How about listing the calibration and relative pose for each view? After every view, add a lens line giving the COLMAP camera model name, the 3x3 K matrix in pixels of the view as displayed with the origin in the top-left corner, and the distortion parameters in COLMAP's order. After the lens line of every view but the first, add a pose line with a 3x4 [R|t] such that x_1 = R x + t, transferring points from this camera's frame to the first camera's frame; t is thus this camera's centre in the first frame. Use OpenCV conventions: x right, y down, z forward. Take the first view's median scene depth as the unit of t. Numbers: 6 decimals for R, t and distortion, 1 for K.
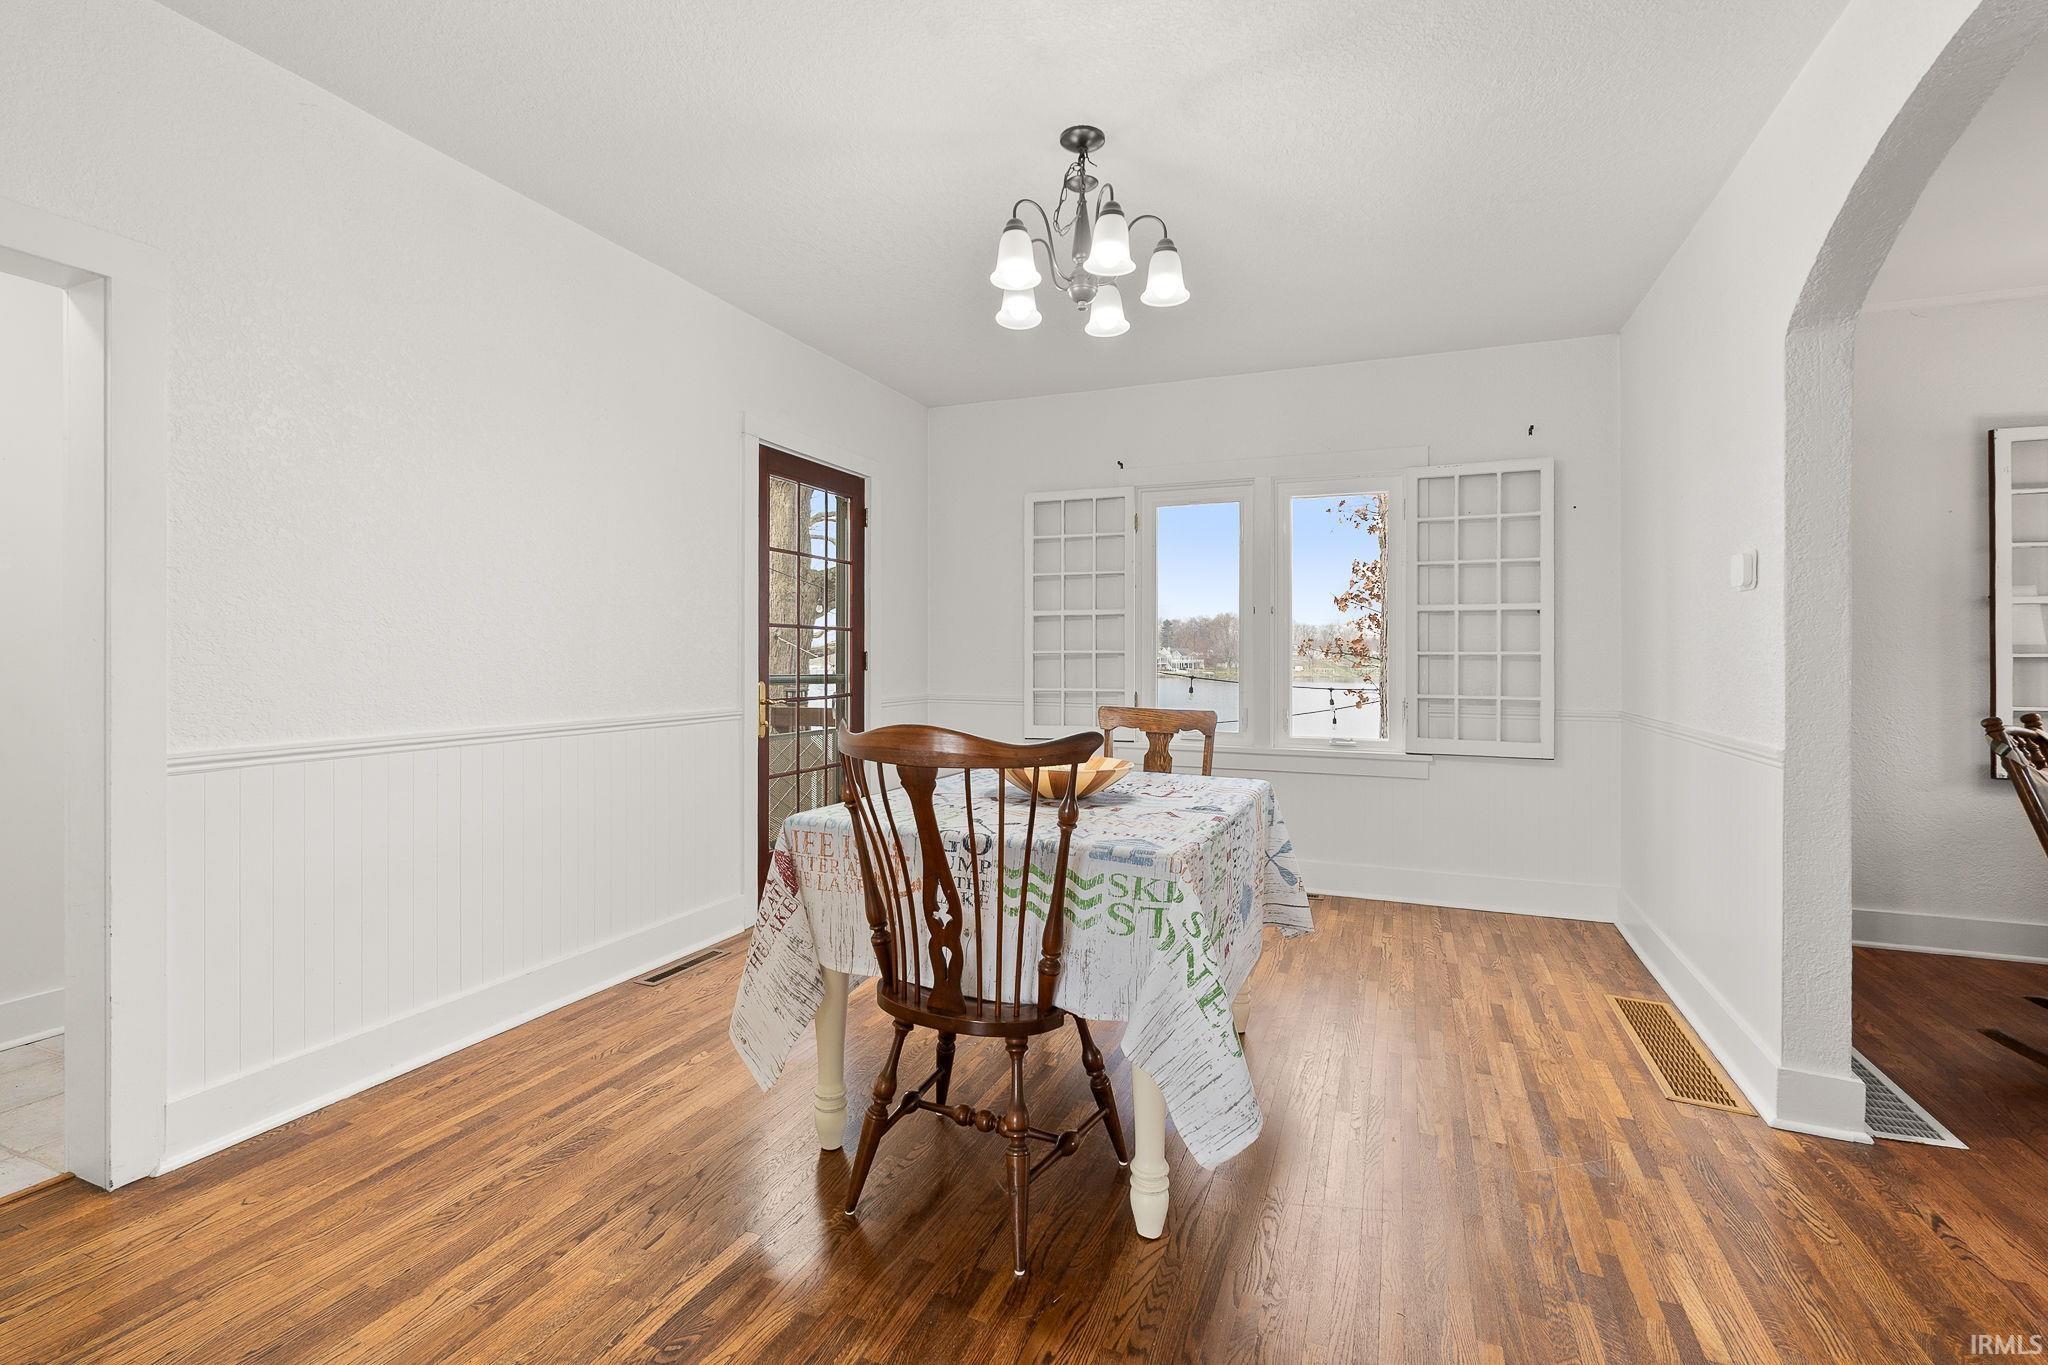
lens RADIAL K [[909.9, 0, 1028.5], [0, 909.9, 664.9], [0, 0, 1]] dist [0.000823, 0.000043]
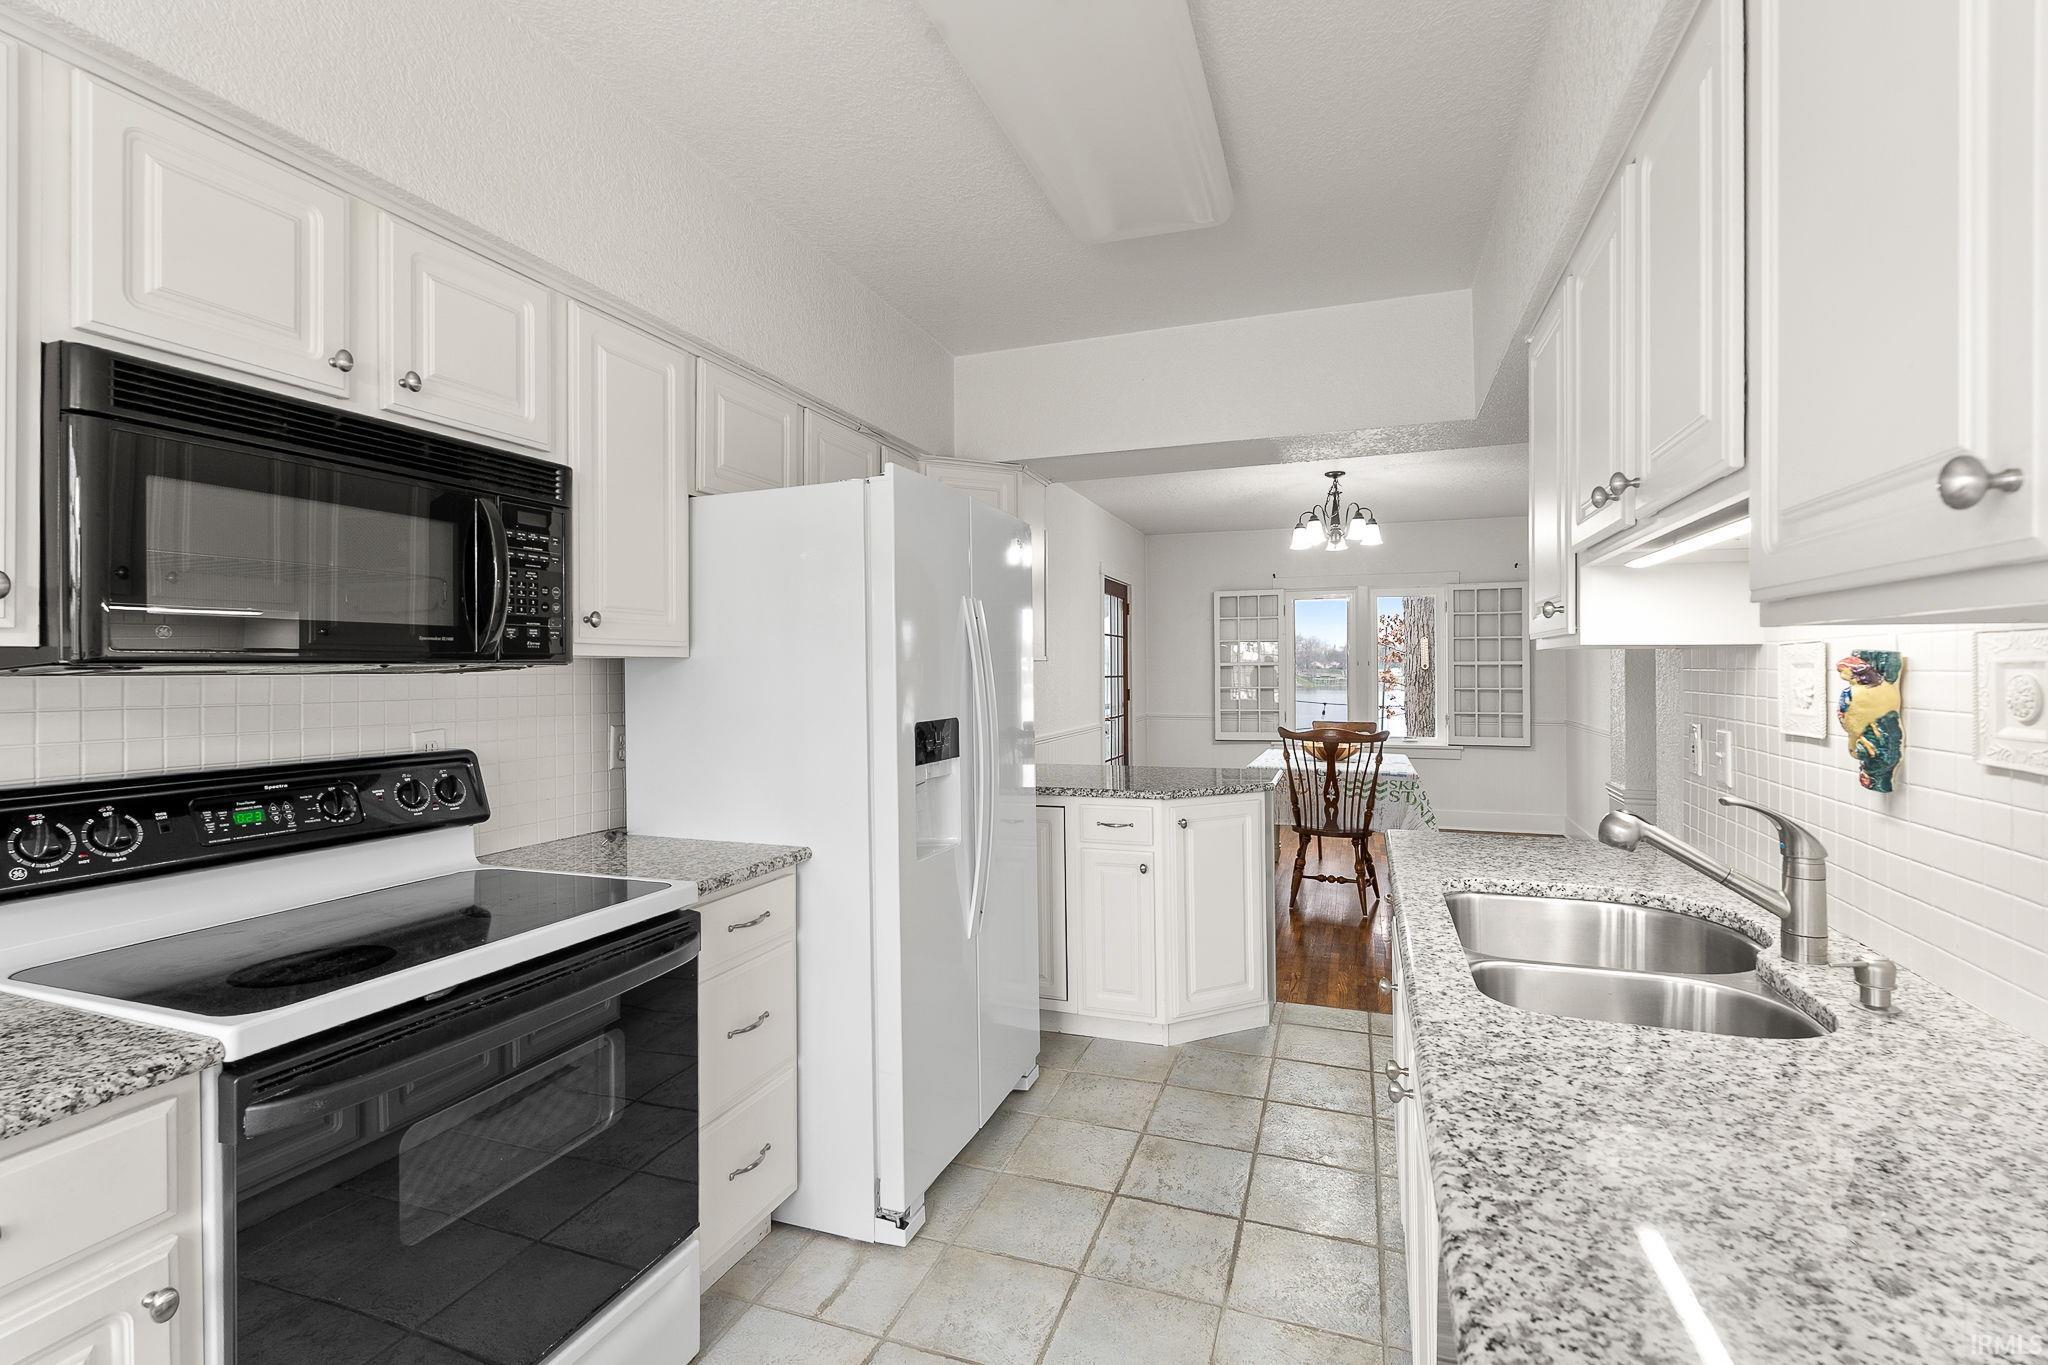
lens RADIAL K [[909.9, 0, 1028.5], [0, 909.9, 664.9], [0, 0, 1]] dist [0.000823, 0.000043]
pose [[0.998943, -0.005156, 0.045679, -0.835228], [0.005712, 0.999911, -0.012035, -0.072947], [-0.045613, 0.012283, 0.998884, -1.275315]]
